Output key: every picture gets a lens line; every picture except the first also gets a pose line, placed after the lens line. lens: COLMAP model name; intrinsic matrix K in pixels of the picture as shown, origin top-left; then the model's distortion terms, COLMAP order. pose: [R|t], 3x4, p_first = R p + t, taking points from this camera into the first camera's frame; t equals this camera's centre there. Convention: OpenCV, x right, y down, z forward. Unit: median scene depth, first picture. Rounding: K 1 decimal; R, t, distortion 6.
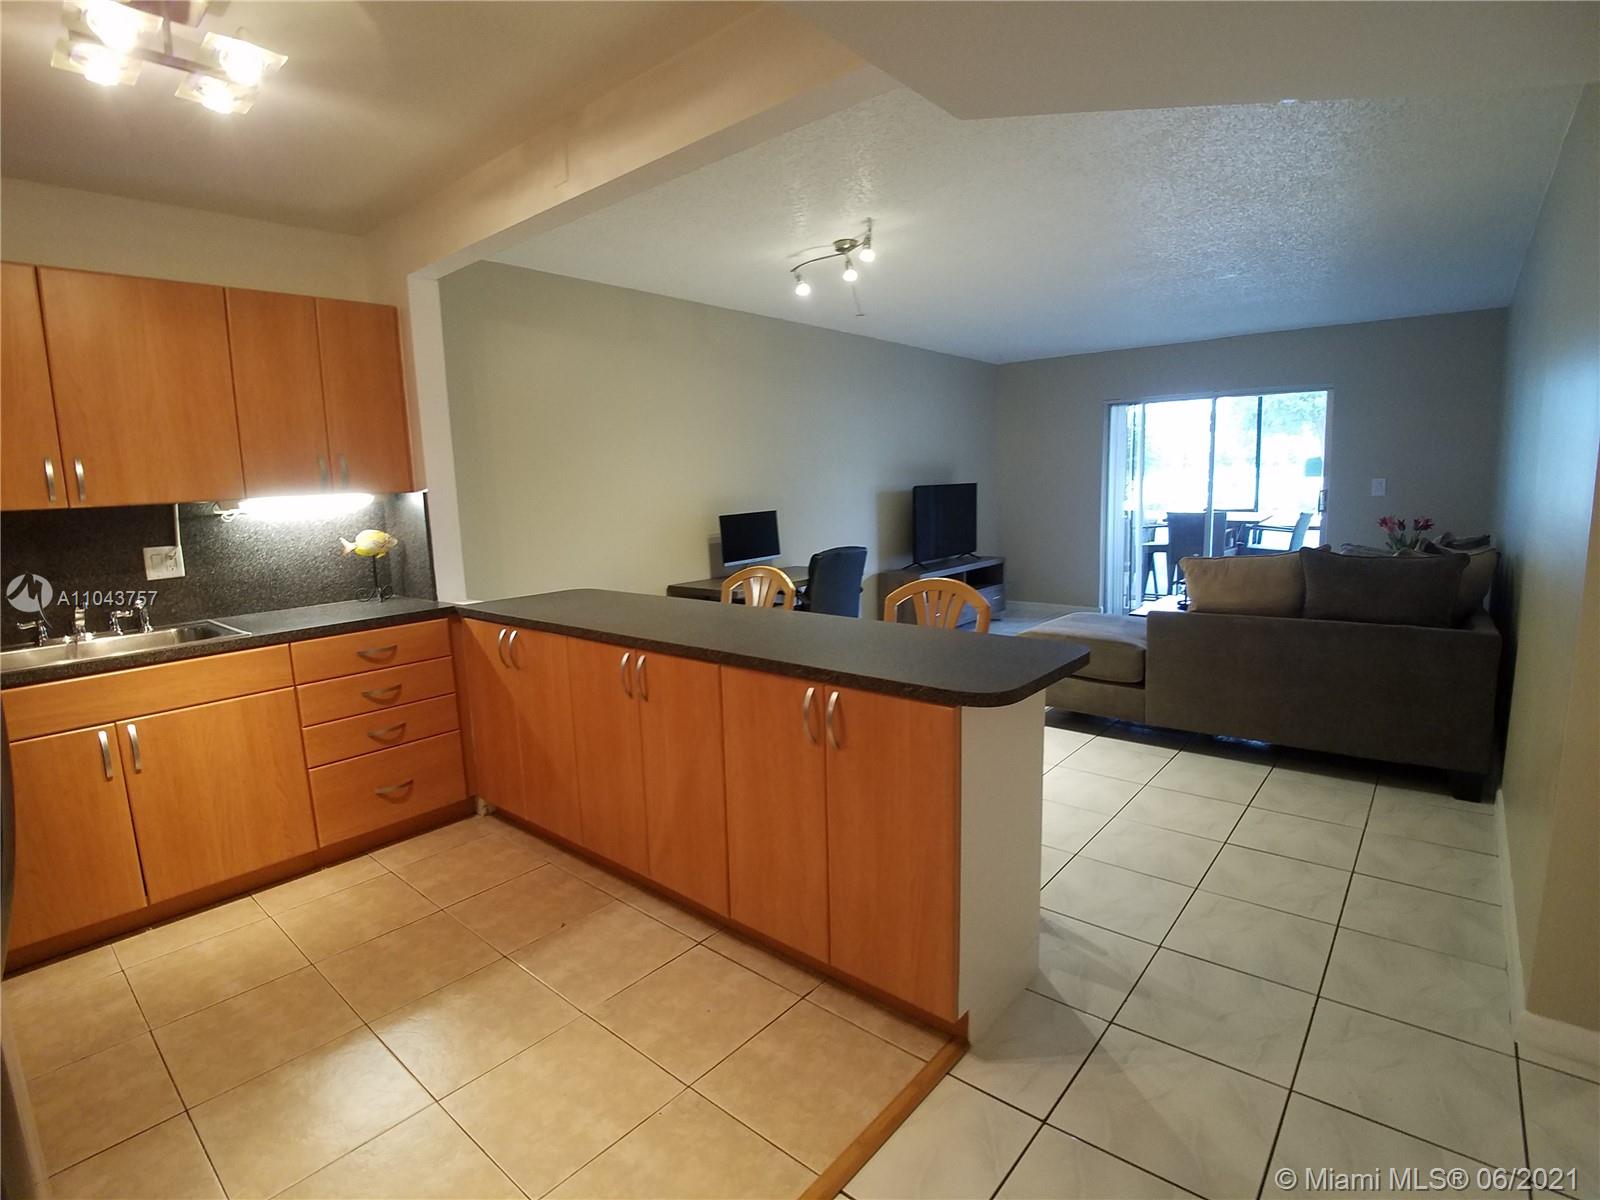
lens RADIAL K [[794.5, 0, 786.5], [0, 794.5, 606.6], [0, 0, 1]] dist [-0.048558, -0.000746]
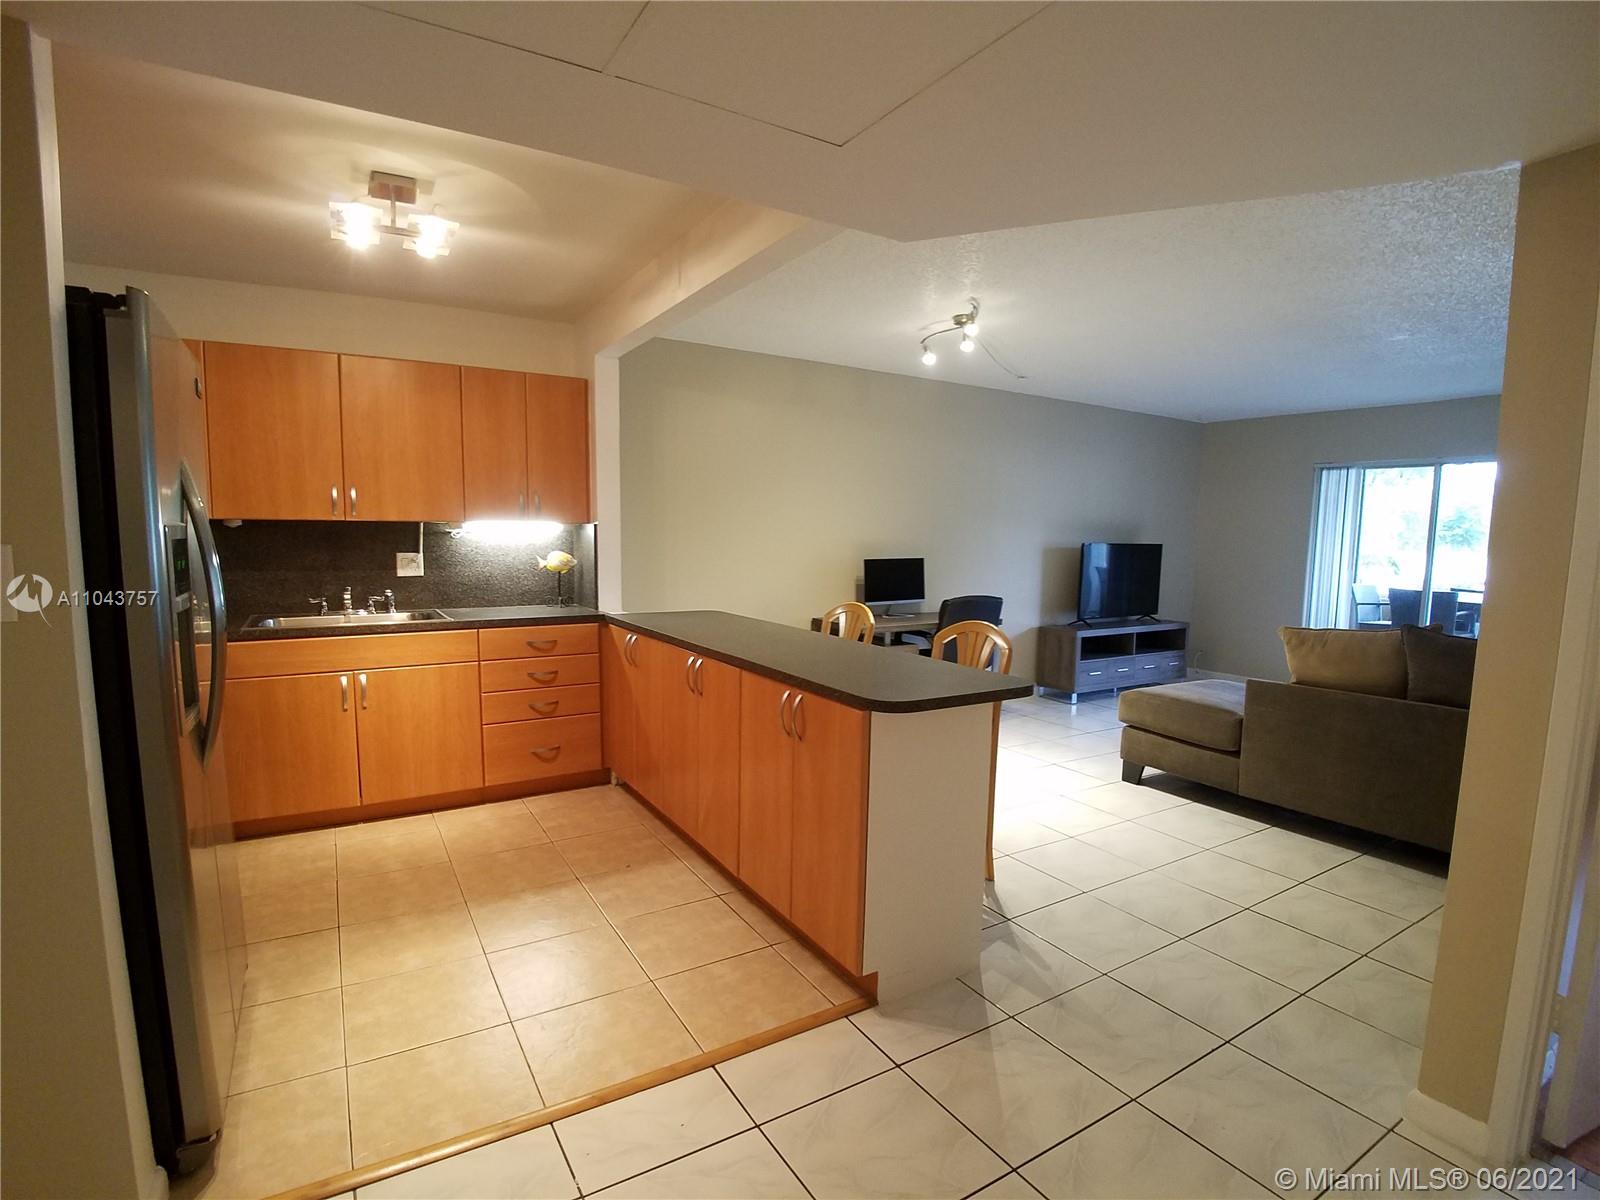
lens RADIAL K [[786.7, 0, 802.9], [0, 786.7, 629.4], [0, 0, 1]] dist [-0.012869, -0.040288]
pose [[0.952854, 0.083952, -0.291584, 0.261524], [-0.093127, 0.995497, -0.017704, 0.016598], [0.288784, 0.044024, 0.956381, -0.121207]]
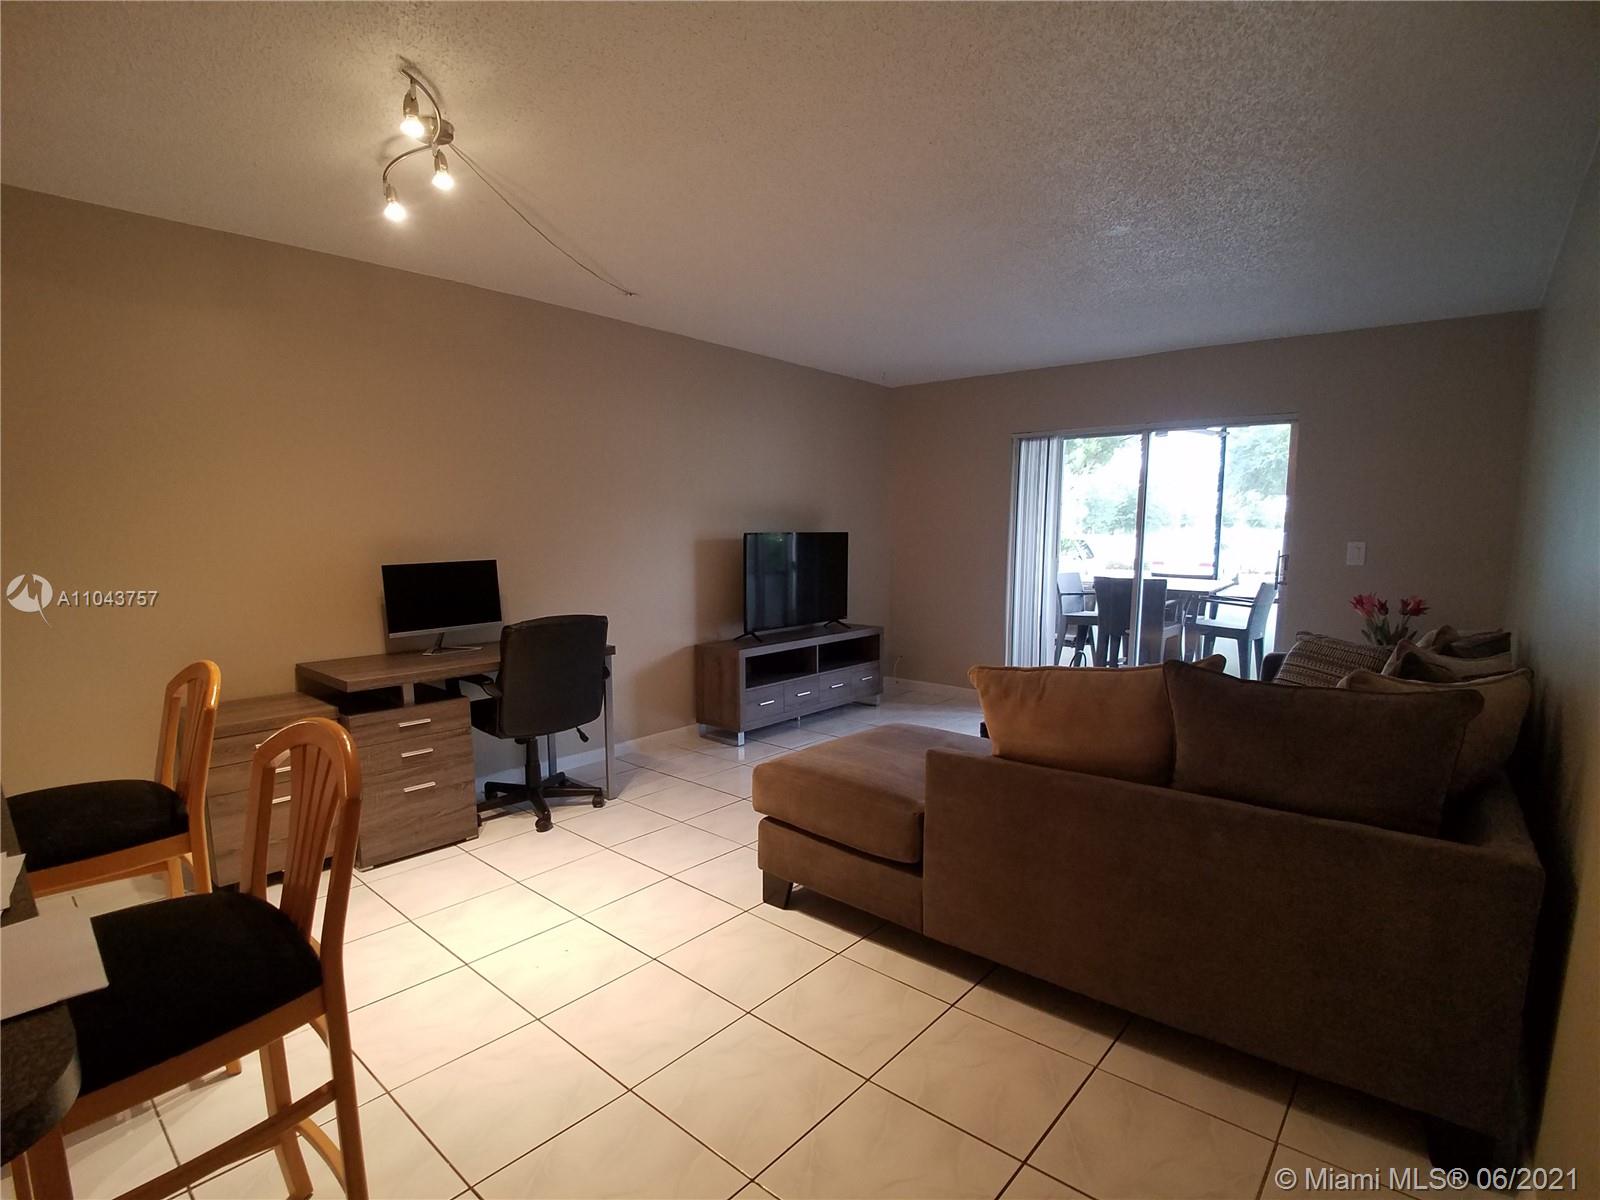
lens RADIAL K [[794.8, 0, 771.5], [0, 794.8, 633.1], [0, 0, 1]] dist [-0.049385, 0.001053]
pose [[0.999262, 0.035118, -0.015531, 0.434873], [-0.035494, 0.999066, -0.024638, -0.079934], [0.014651, 0.025171, 0.999576, 0.492527]]
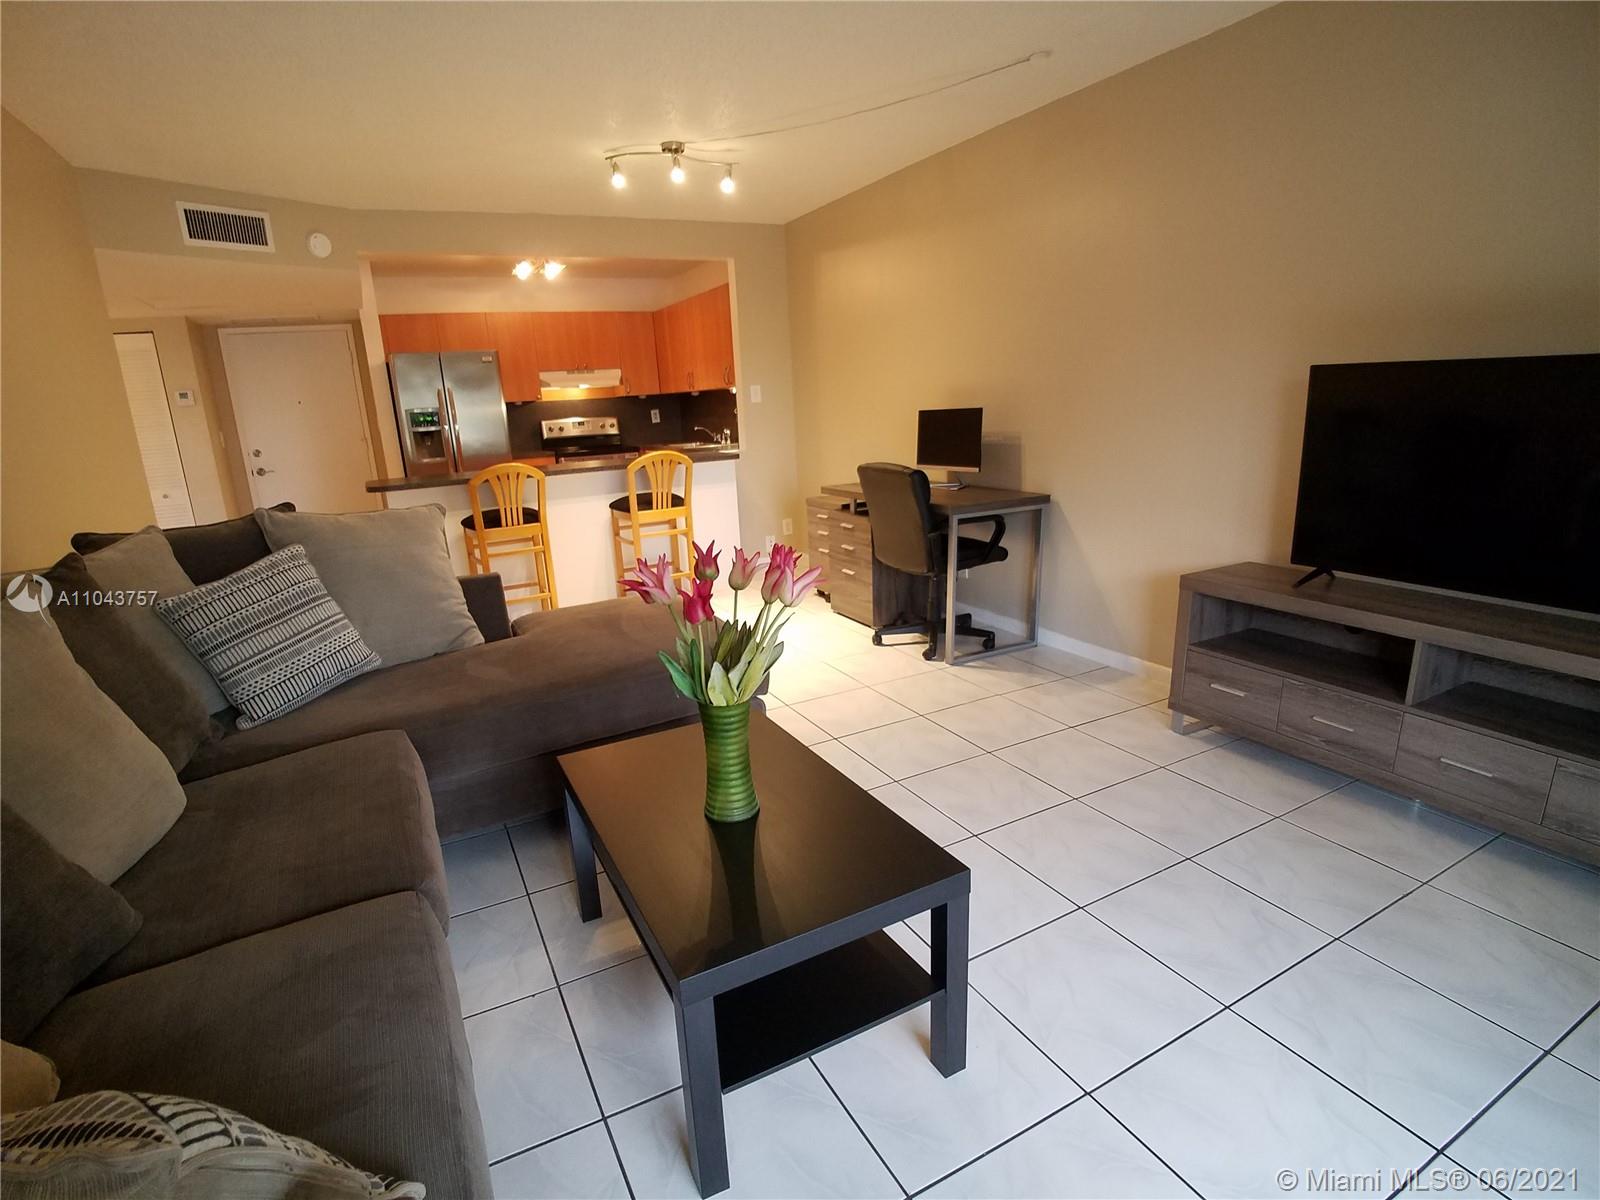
lens RADIAL K [[789.6, 0, 792.2], [0, 789.6, 606.3], [0, 0, 1]] dist [-0.051614, -0.001992]
pose [[-0.366447, 0.284962, -0.885728, 1.295291], [-0.084740, 0.937768, 0.336763, -0.305468], [0.926572, 0.198462, -0.319494, 1.893234]]
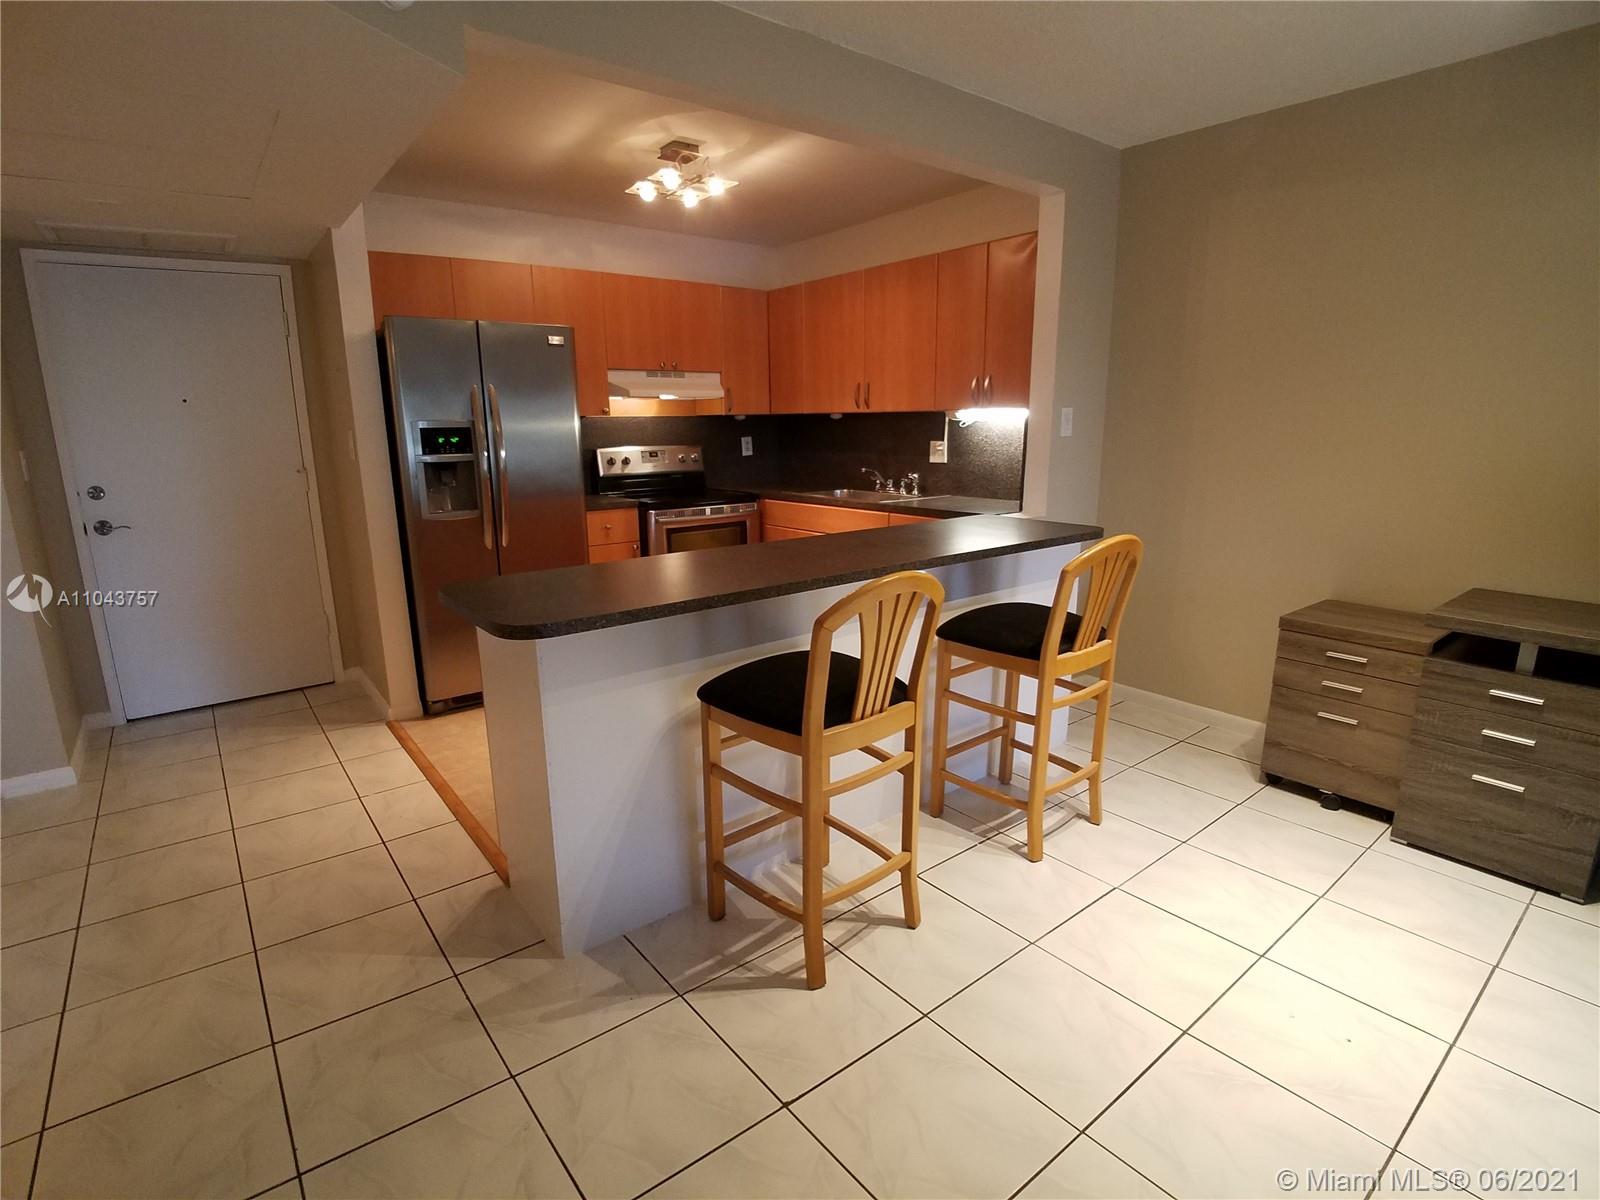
lens RADIAL K [[781.5, 0, 785.0], [0, 781.5, 616.6], [0, 0, 1]] dist [-0.049077, -0.000942]
pose [[-0.193322, 0.269478, -0.943402, 0.721769], [-0.137341, 0.944642, 0.297976, -0.155244], [0.971475, 0.187173, -0.145609, 0.932721]]
